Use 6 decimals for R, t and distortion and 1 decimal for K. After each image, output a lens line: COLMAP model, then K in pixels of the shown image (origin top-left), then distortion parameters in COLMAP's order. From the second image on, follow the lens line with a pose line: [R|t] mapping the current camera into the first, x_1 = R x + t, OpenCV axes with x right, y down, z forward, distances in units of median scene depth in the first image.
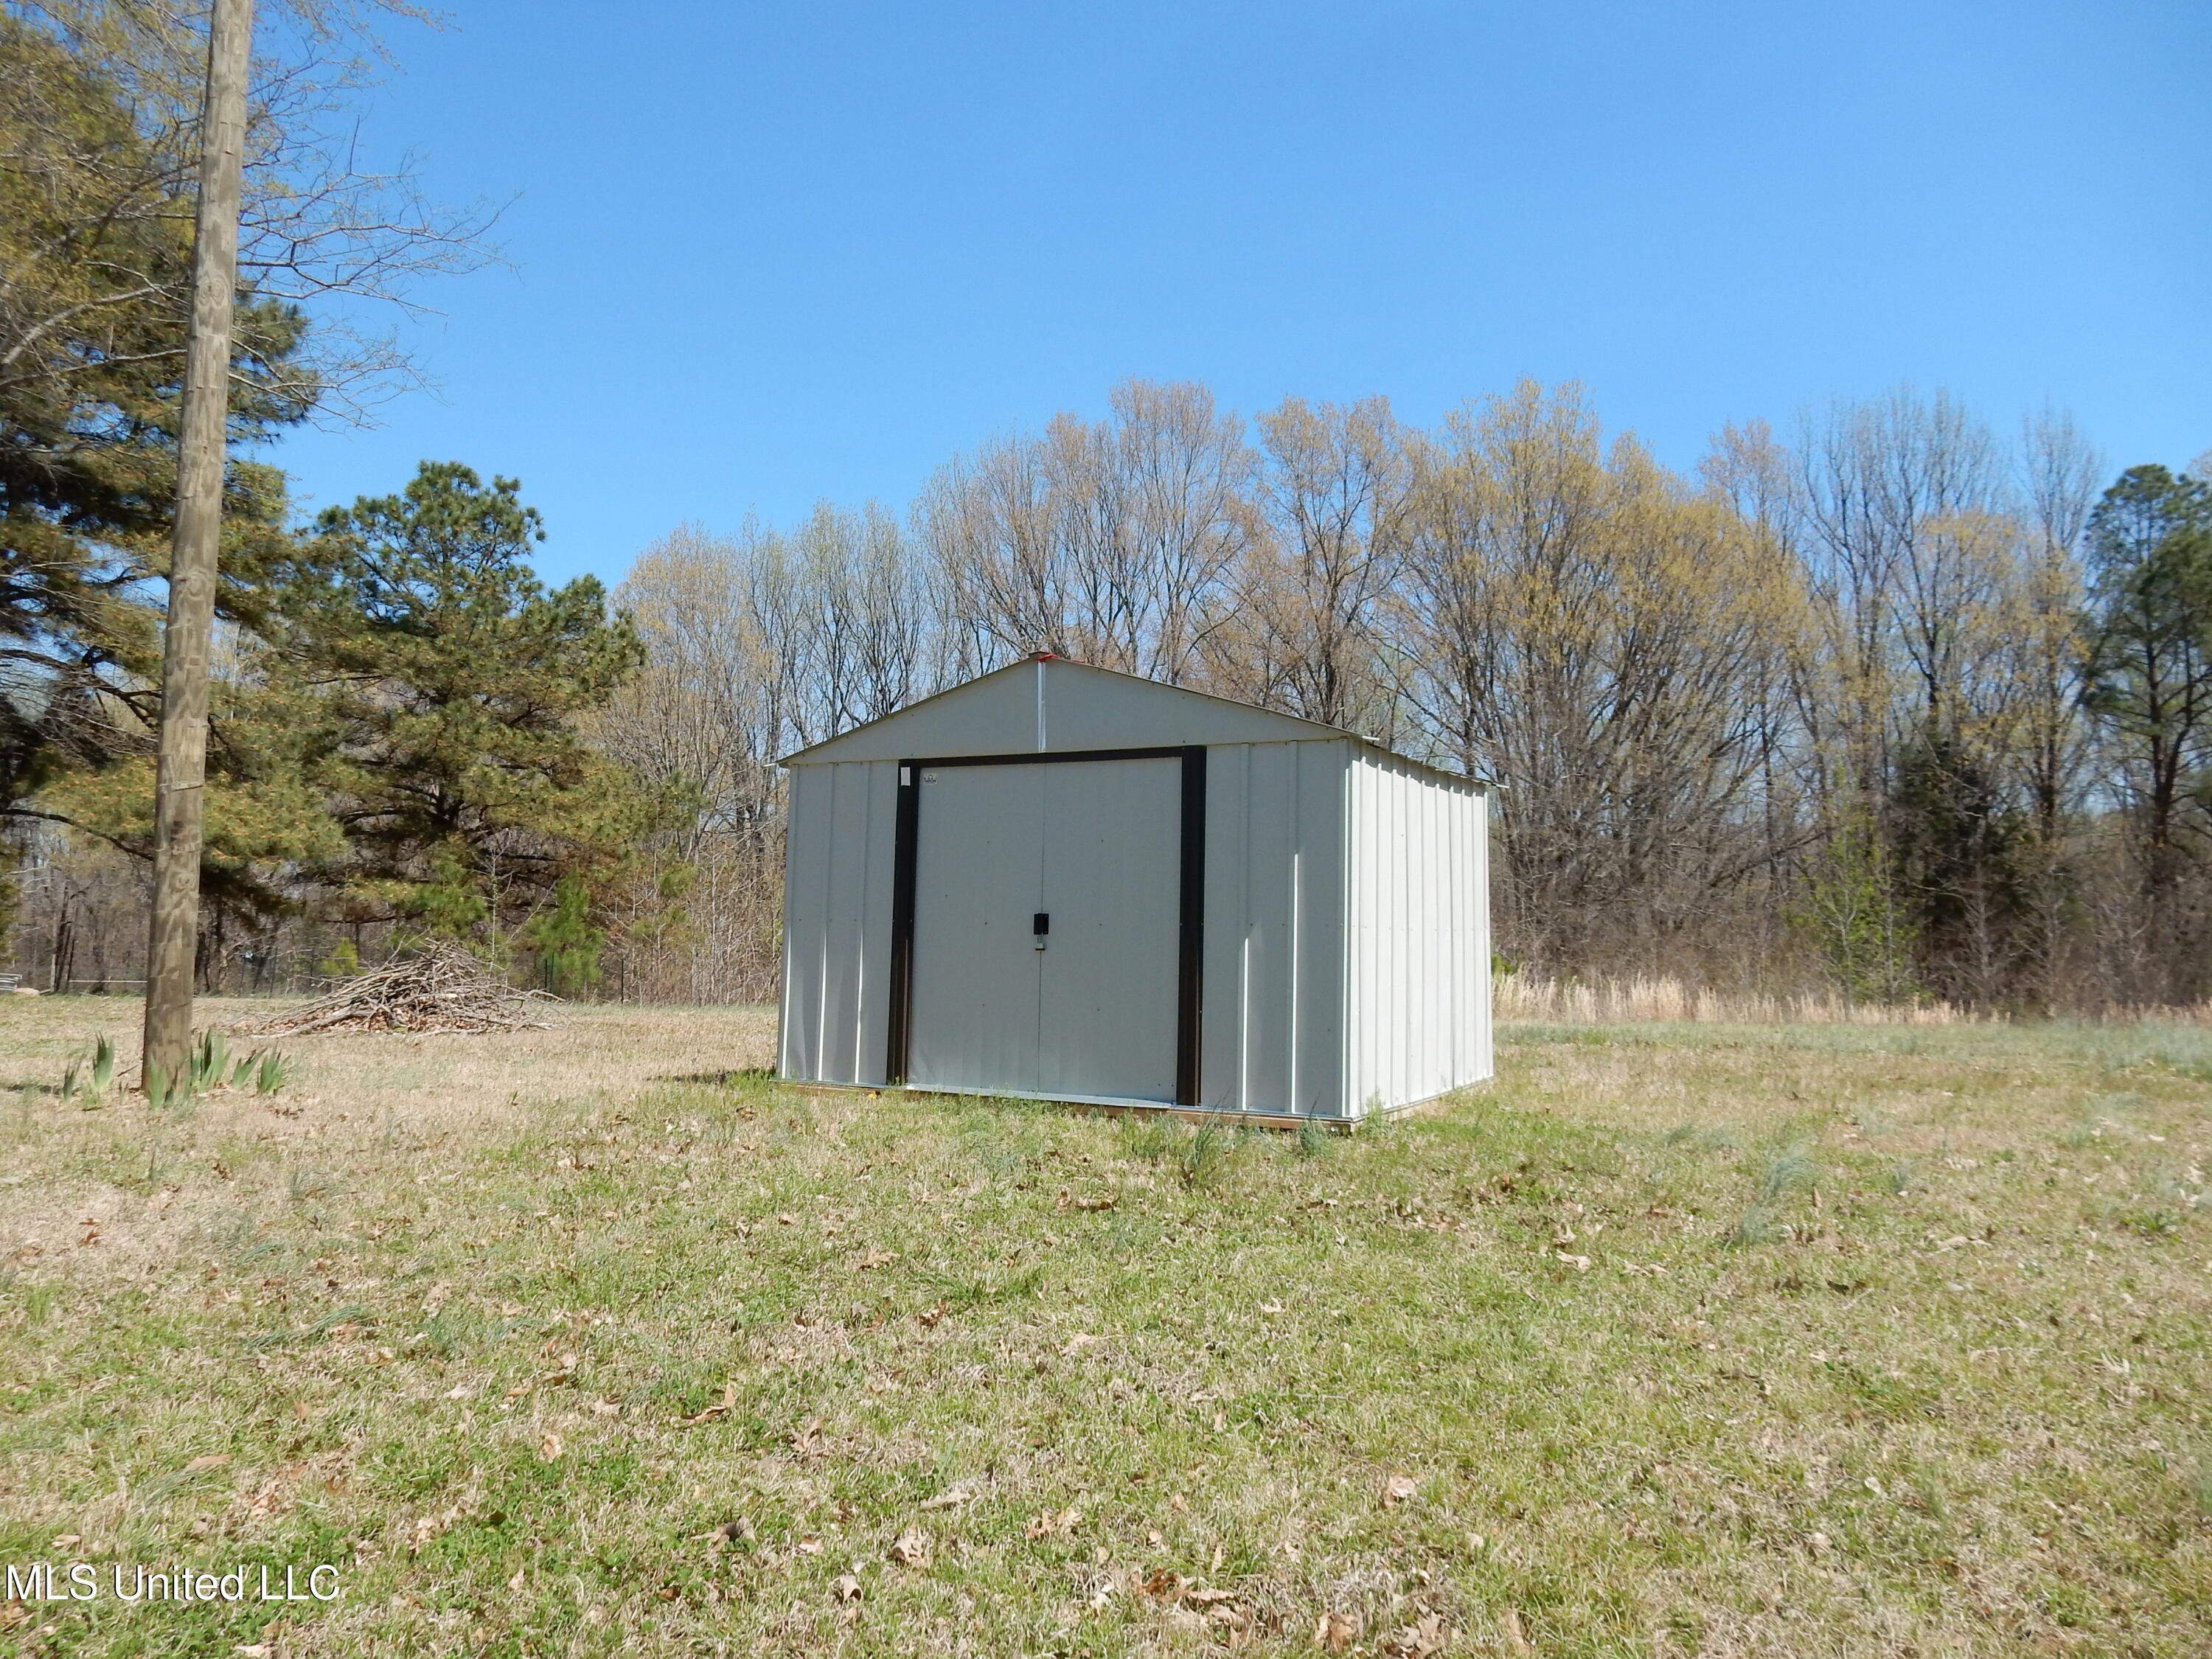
lens RADIAL K [[1604.2, 0, 1106.6], [0, 1604.2, 830.2], [0, 0, 1]] dist [-0.011204, 0.000967]
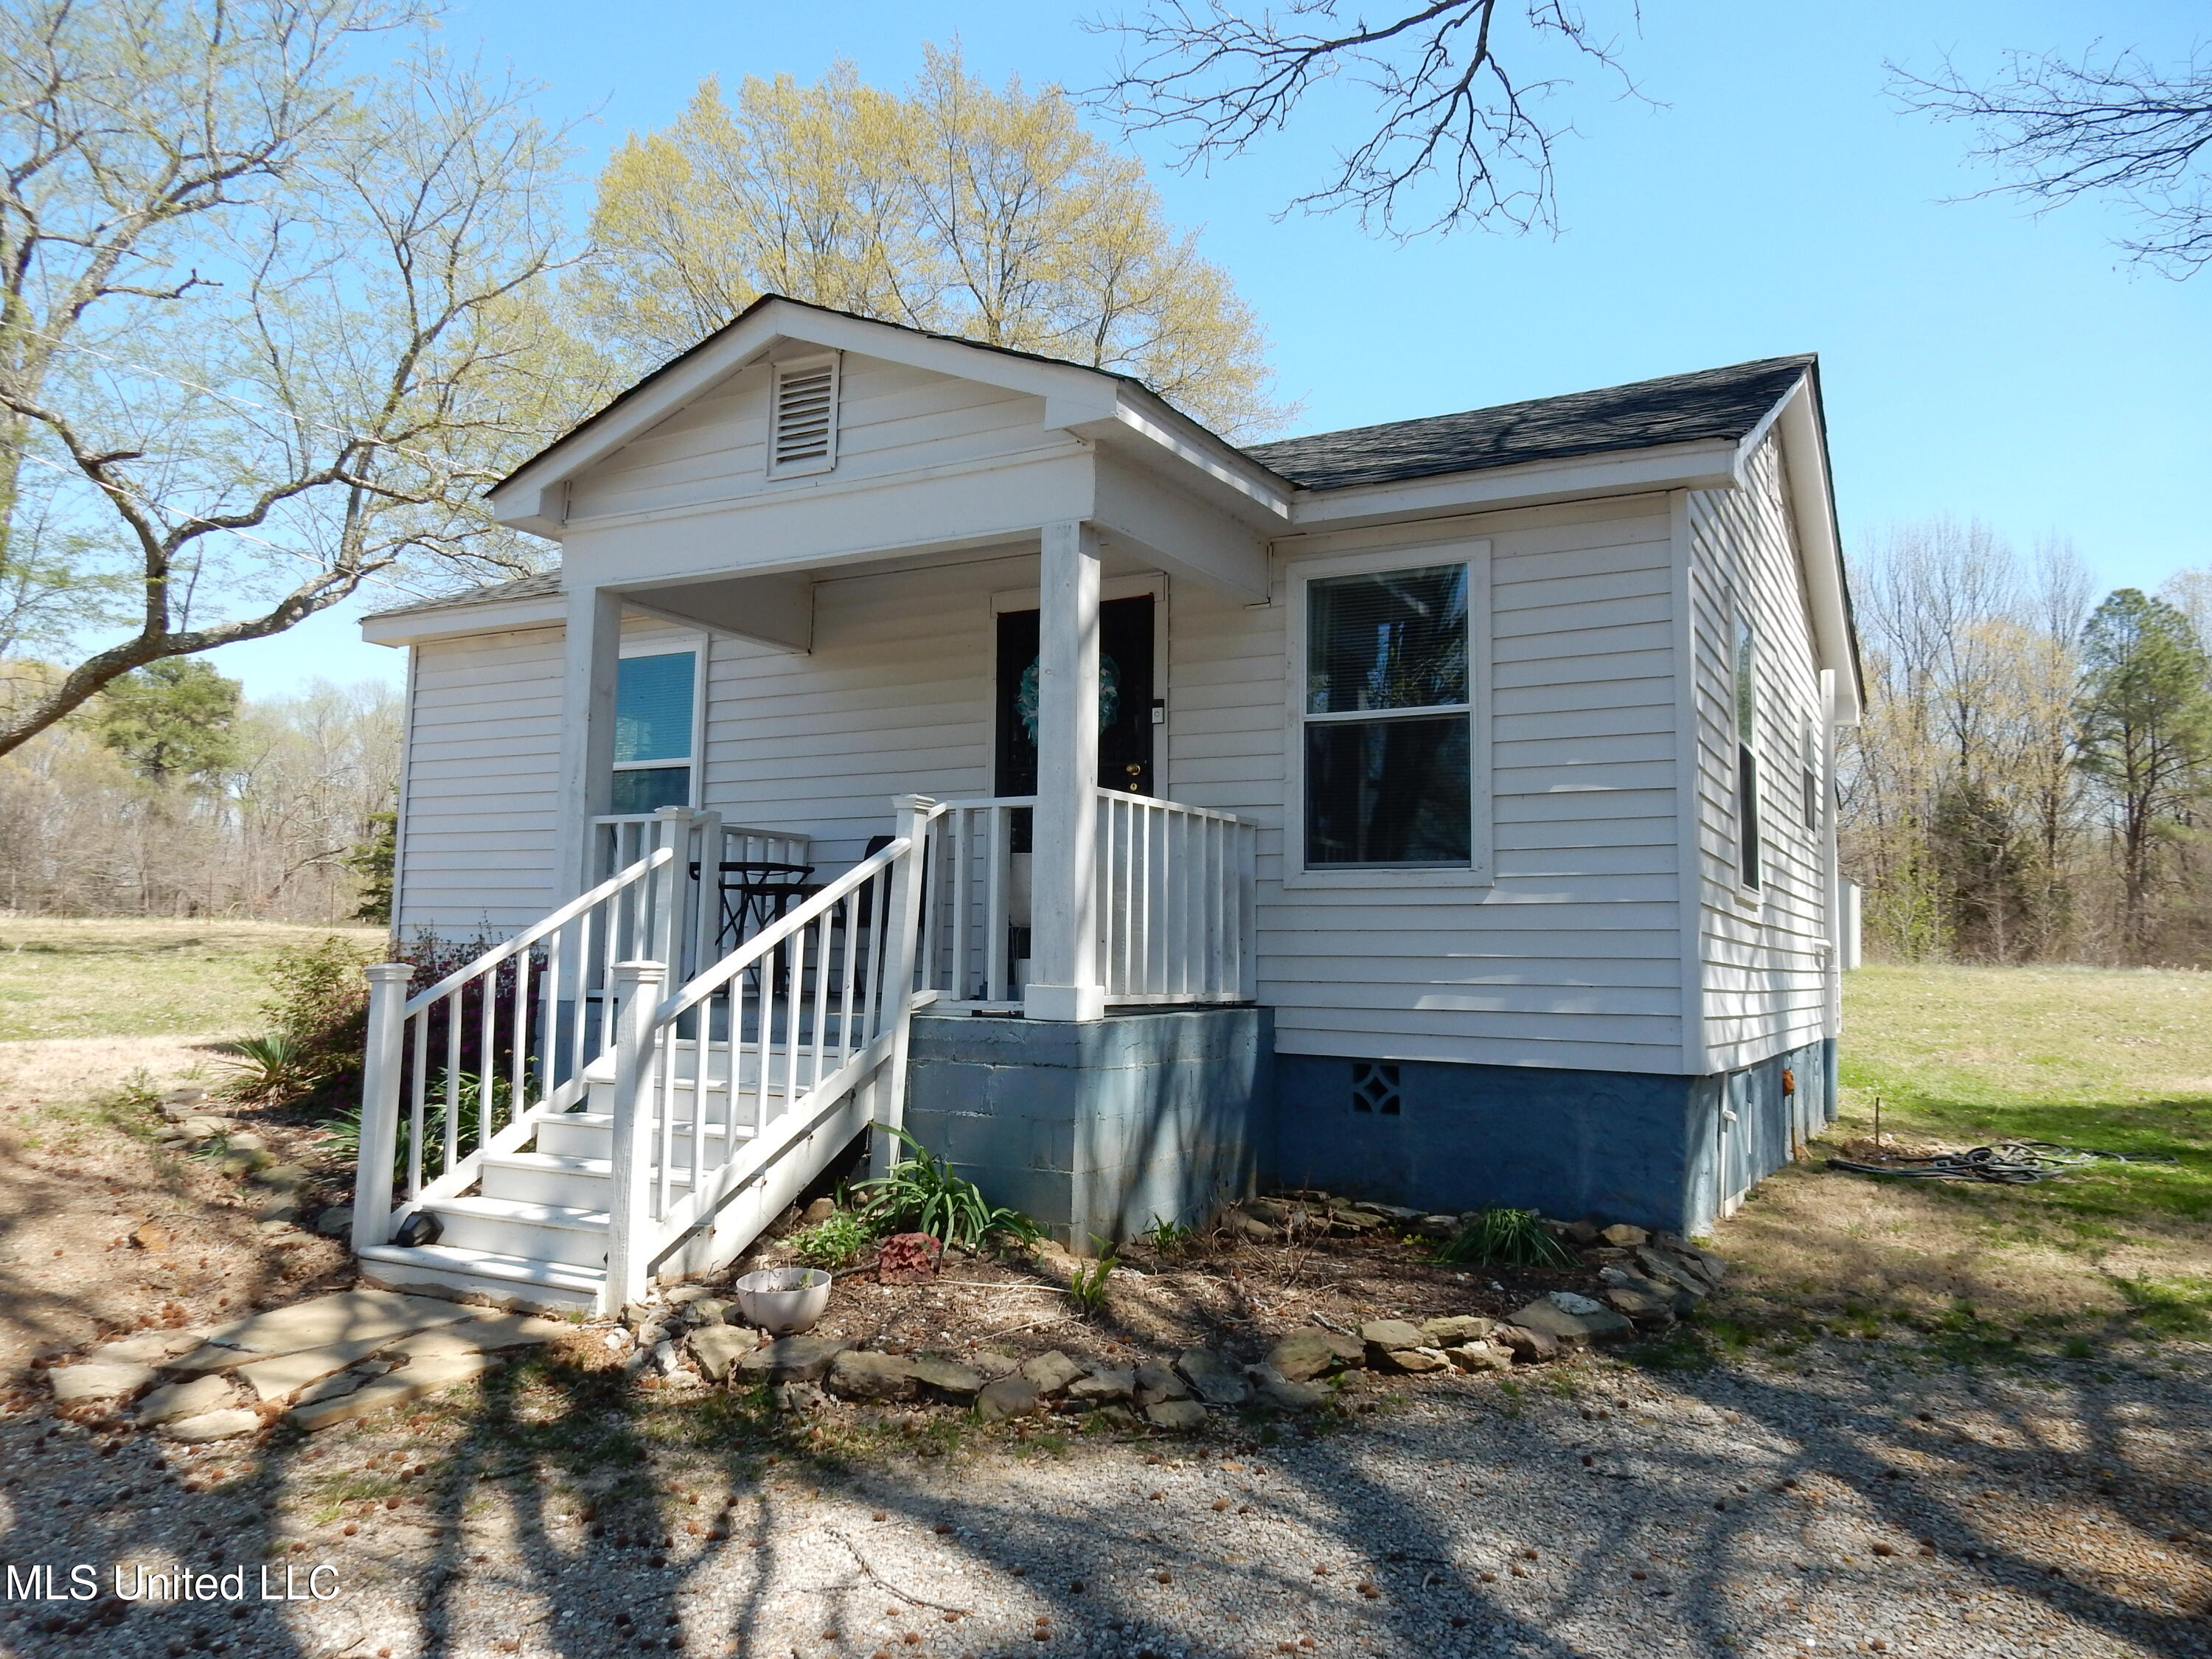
lens RADIAL K [[1604.2, 0, 1082.9], [0, 1604.2, 821.0], [0, 0, 1]] dist [-0.011204, 0.000967]
pose [[0.999696, 0.015119, -0.019477, -0.207597], [-0.015063, 0.999882, 0.002981, -0.022644], [0.019520, -0.002687, 0.999806, -0.376340]]
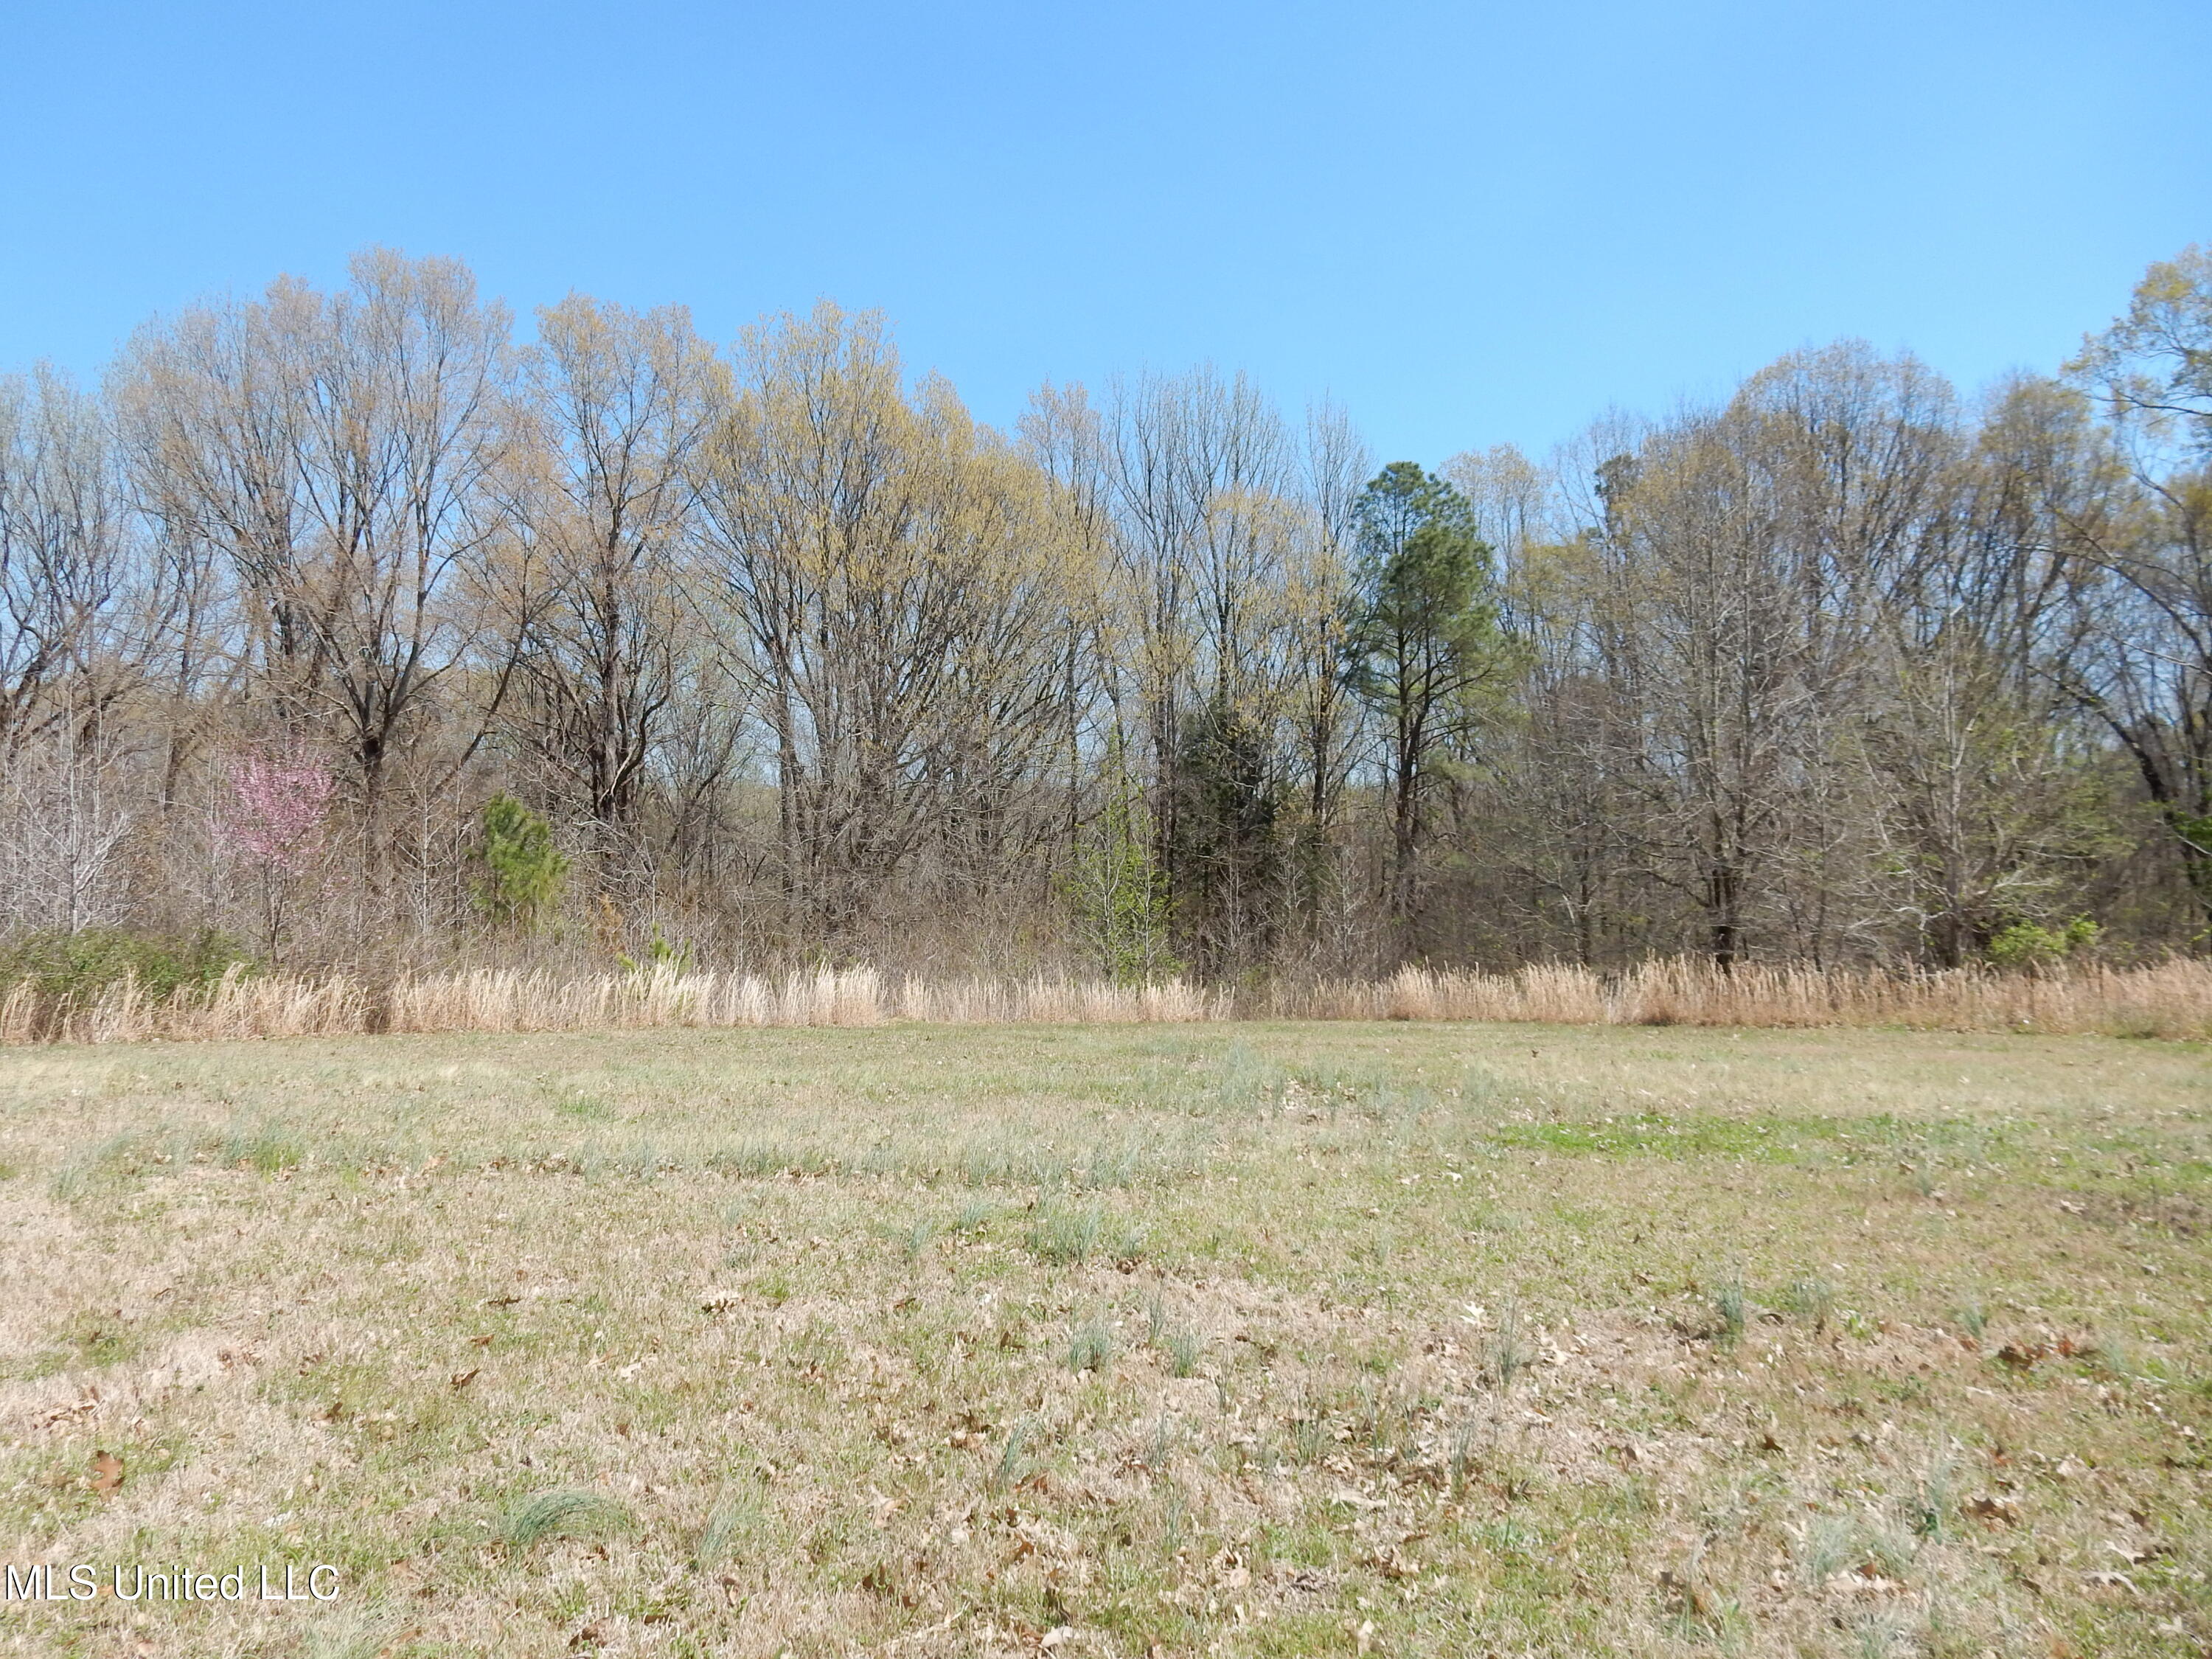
lens RADIAL K [[1604.2, 0, 1103.7], [0, 1604.2, 823.3], [0, 0, 1]] dist [-0.011204, 0.000967]
pose [[0.930895, 0.018503, 0.364819, 0.078359], [-0.028172, 0.999378, 0.021197, -0.004392], [-0.364200, -0.030010, 0.930837, 0.068174]]
